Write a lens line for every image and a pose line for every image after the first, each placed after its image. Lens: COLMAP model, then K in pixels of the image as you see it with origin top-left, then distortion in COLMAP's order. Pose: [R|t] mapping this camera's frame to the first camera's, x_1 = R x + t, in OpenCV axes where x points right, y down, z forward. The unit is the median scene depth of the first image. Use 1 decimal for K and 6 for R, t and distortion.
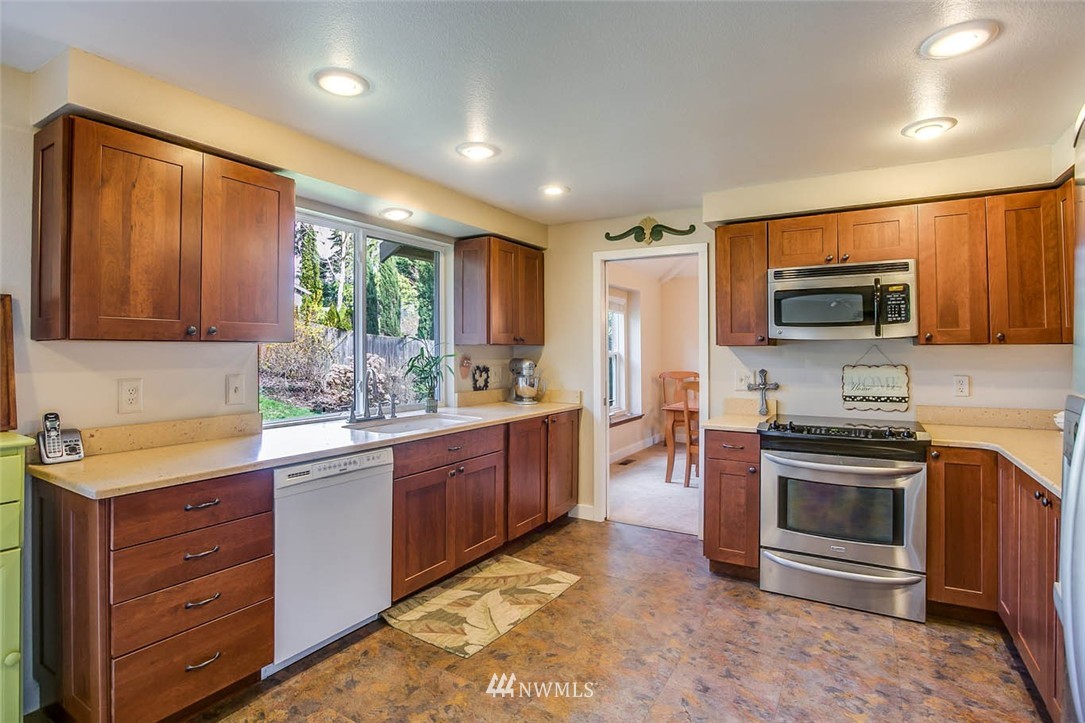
lens RADIAL K [[530.0, 0, 543.6], [0, 530.0, 345.6], [0, 0, 1]] dist [-0.068555, 0.017694]
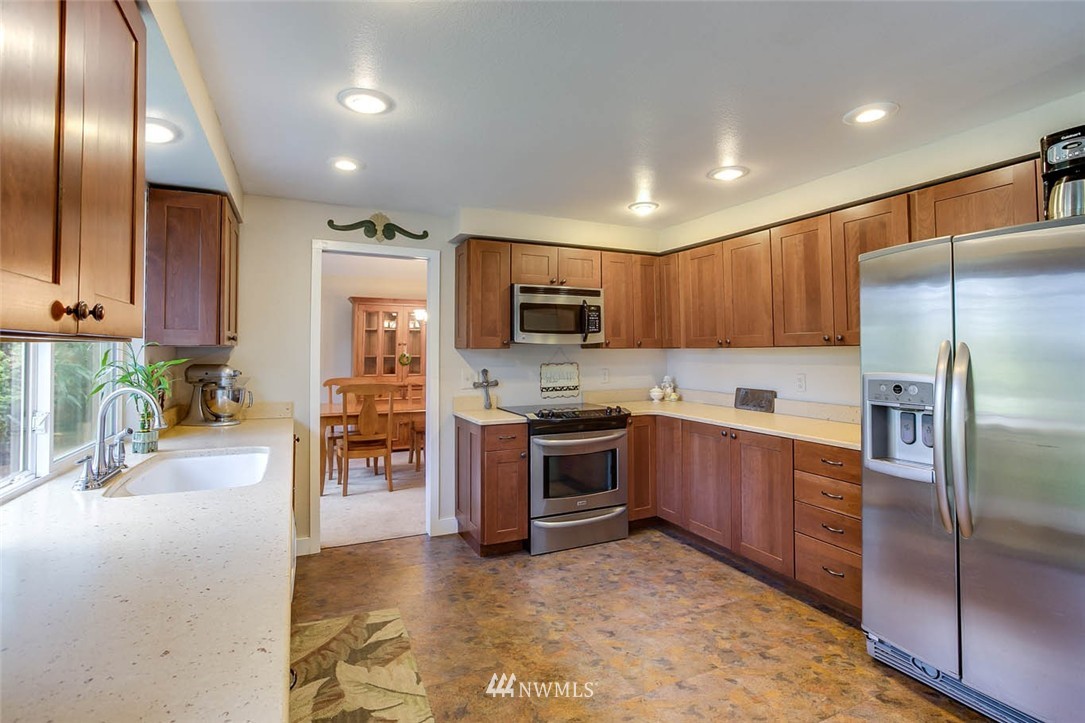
lens RADIAL K [[516.6, 0, 542.4], [0, 516.6, 335.9], [0, 0, 1]] dist [-0.045353, 0.000878]
pose [[0.549946, 0.022035, 0.834910, -0.563134], [-0.004353, 0.999714, -0.023517, -0.001460], [-0.835189, 0.009299, 0.549884, 0.336255]]
